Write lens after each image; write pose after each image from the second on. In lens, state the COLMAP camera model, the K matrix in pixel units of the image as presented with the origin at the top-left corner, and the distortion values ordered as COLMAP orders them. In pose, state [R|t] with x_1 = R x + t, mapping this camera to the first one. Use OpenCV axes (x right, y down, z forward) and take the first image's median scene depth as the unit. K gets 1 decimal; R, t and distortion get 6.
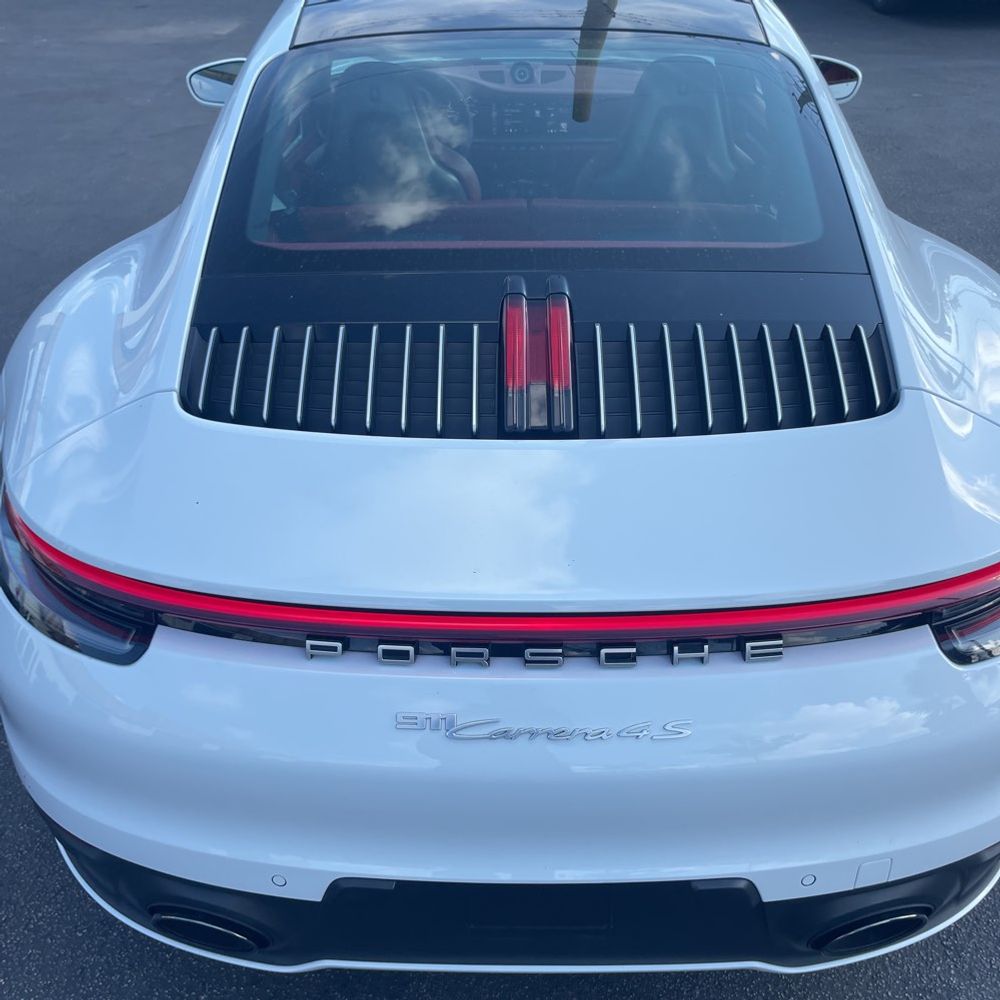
lens RADIAL K [[1018.1, 0, 500.5], [0, 1018.1, 498.5], [0, 0, 1]] dist [0.011087, 0.000000]
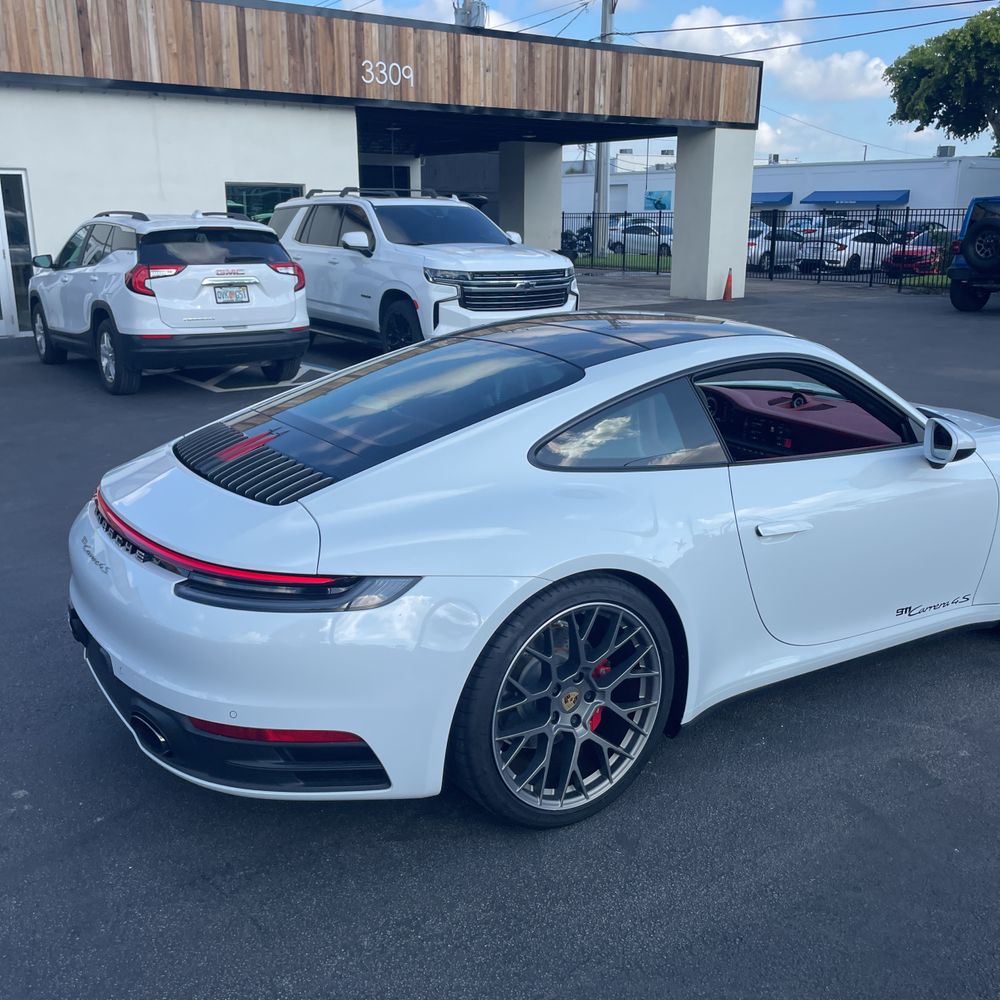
lens RADIAL K [[1018.1, 0, 493.4], [0, 1018.1, 501.4], [0, 0, 1]] dist [0.011087, 0.000000]
pose [[0.559900, 0.219478, -0.798963, 2.211458], [-0.443976, 0.893631, -0.065646, -0.148626], [0.699570, 0.391475, 0.597787, 0.085548]]
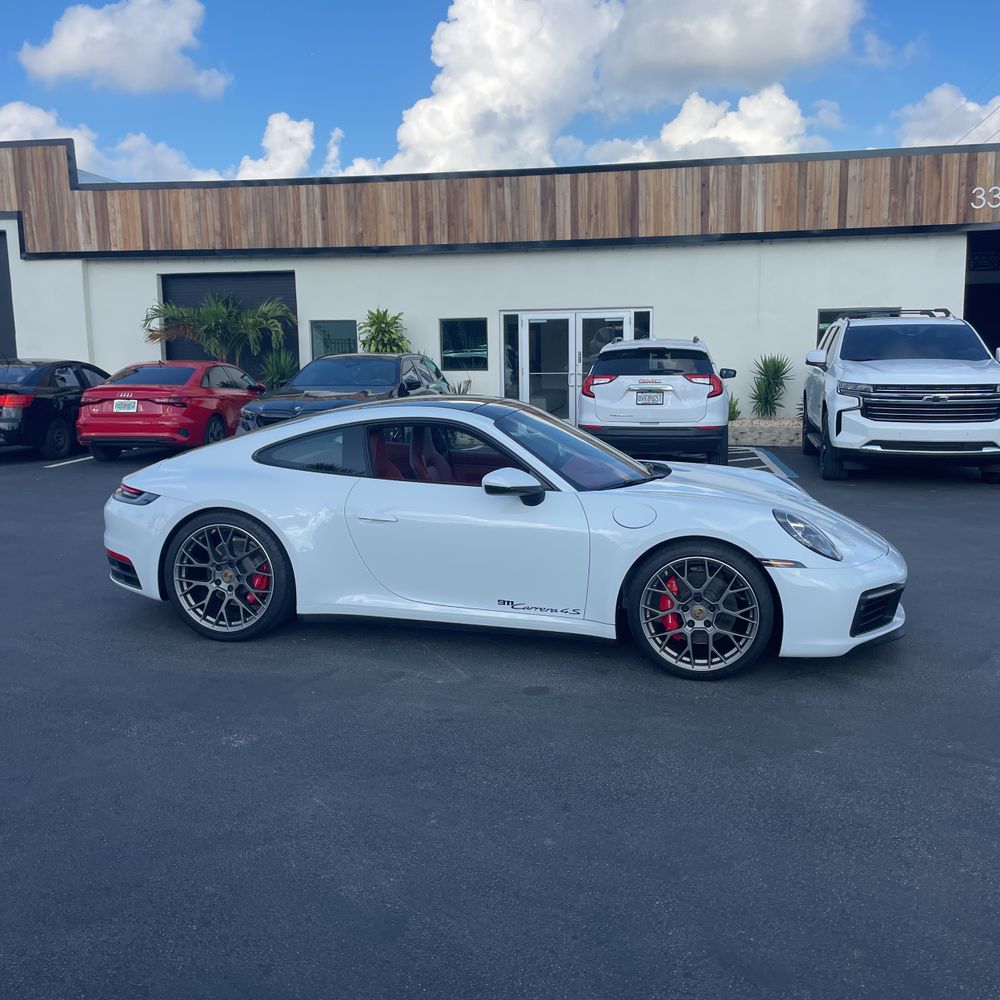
lens RADIAL K [[1018.1, 0, 491.7], [0, 1018.1, 500.7], [0, 0, 1]] dist [0.011087, 0.000000]
pose [[-0.226474, 0.143731, -0.963354, 4.426521], [-0.510961, 0.824503, 0.243136, -1.805449], [0.829234, 0.547300, -0.113287, 2.807617]]
